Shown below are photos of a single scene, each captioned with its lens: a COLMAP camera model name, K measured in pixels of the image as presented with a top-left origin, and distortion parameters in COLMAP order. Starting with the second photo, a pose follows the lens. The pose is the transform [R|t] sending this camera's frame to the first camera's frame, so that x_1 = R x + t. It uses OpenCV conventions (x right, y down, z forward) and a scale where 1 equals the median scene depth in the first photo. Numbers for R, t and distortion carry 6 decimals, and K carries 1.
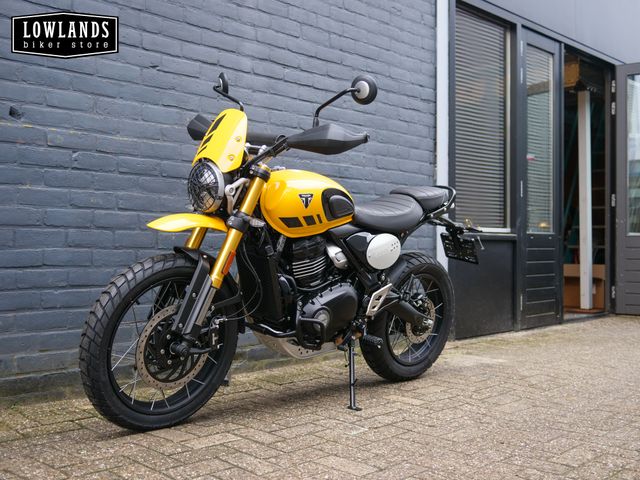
lens RADIAL K [[737.3, 0, 320.4], [0, 737.3, 242.6], [0, 0, 1]] dist [0.006626, 0.000000]
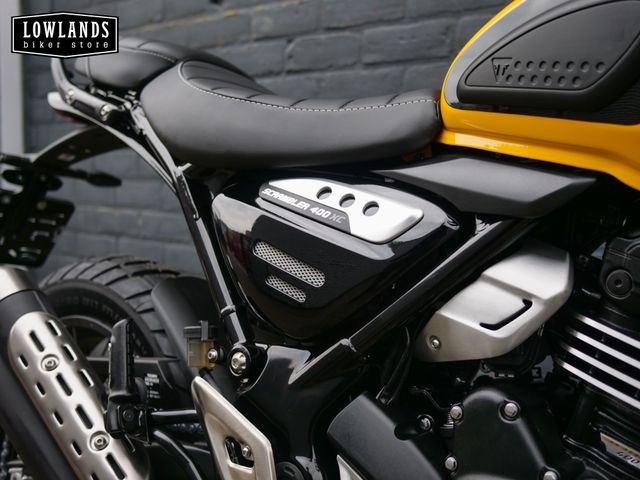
lens RADIAL K [[737.3, 0, 320.0], [0, 737.3, 238.4], [0, 0, 1]] dist [0.006626, 0.000000]
pose [[0.068029, 0.091982, -0.993434, 0.211573], [-0.007331, 0.995760, 0.091696, -0.028419], [0.997656, 0.001045, 0.068415, 0.962224]]
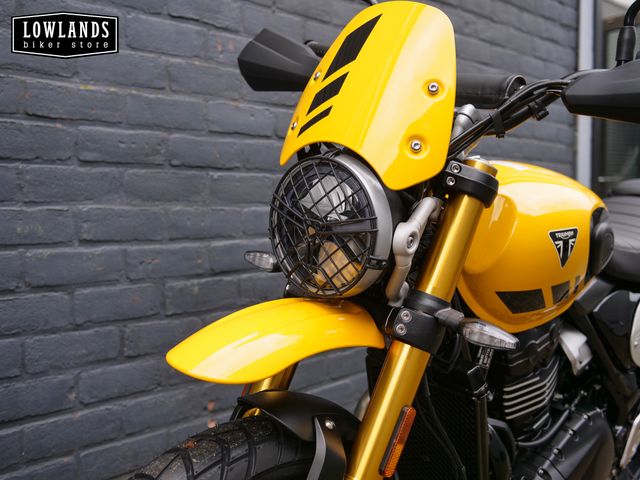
lens RADIAL K [[737.3, 0, 321.3], [0, 737.3, 240.3], [0, 0, 1]] dist [0.006626, 0.000000]
pose [[0.999234, -0.008226, 0.038260, -0.145361], [0.005746, 0.997902, 0.064492, -0.077312], [-0.038710, -0.064223, 0.997185, 0.549822]]
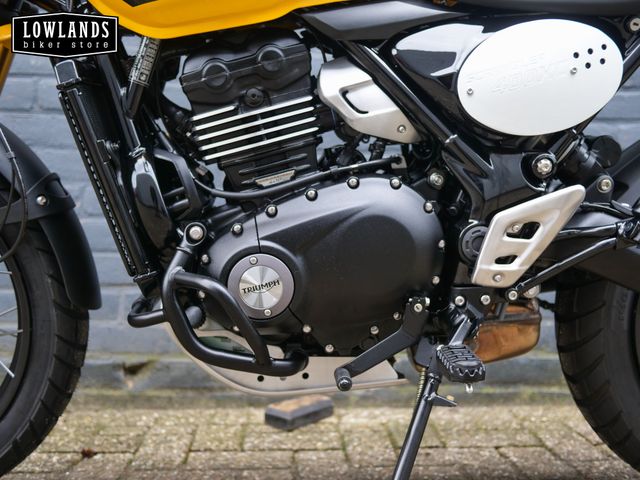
lens RADIAL K [[737.3, 0, 322.1], [0, 737.3, 238.4], [0, 0, 1]] dist [0.006626, 0.000000]
pose [[0.744943, -0.007631, -0.667084, 0.225526], [0.004273, 0.999969, -0.006667, 0.081250], [0.667114, 0.002116, 0.744952, 0.724040]]
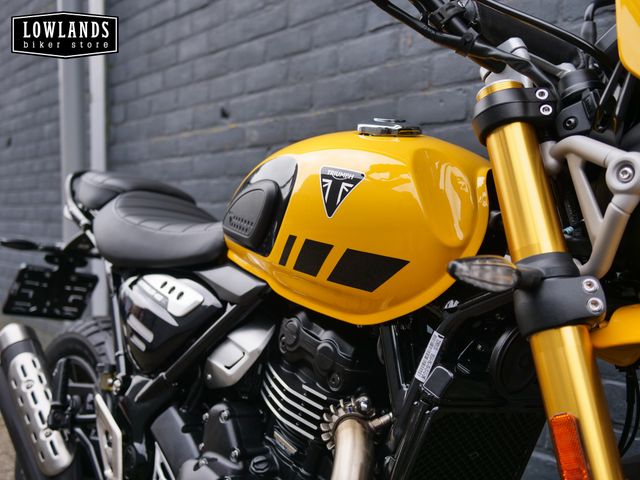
lens RADIAL K [[737.3, 0, 319.9], [0, 737.3, 242.8], [0, 0, 1]] dist [0.006626, 0.000000]
pose [[-0.125531, 0.036077, -0.991434, 0.353033], [0.006486, 0.999347, 0.035544, -0.056834], [0.992069, -0.001969, -0.125683, 1.110144]]
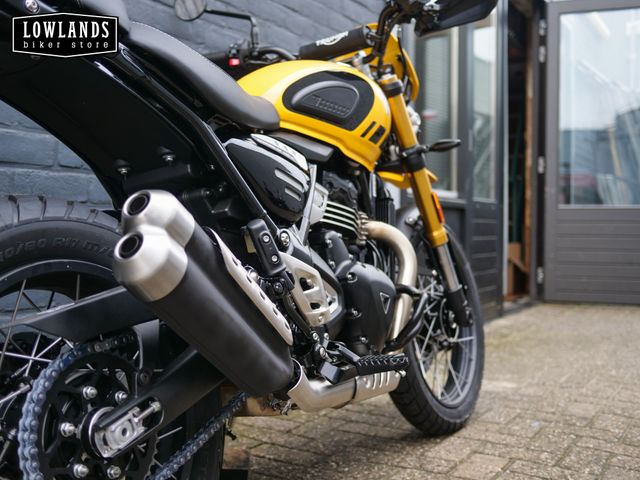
lens RADIAL K [[737.3, 0, 323.9], [0, 737.3, 236.2], [0, 0, 1]] dist [0.006626, 0.000000]
pose [[0.968571, 0.001266, 0.248735, -0.103477], [-0.005230, 0.999870, 0.015276, 0.025725], [-0.248683, -0.016097, 0.968451, 0.551713]]
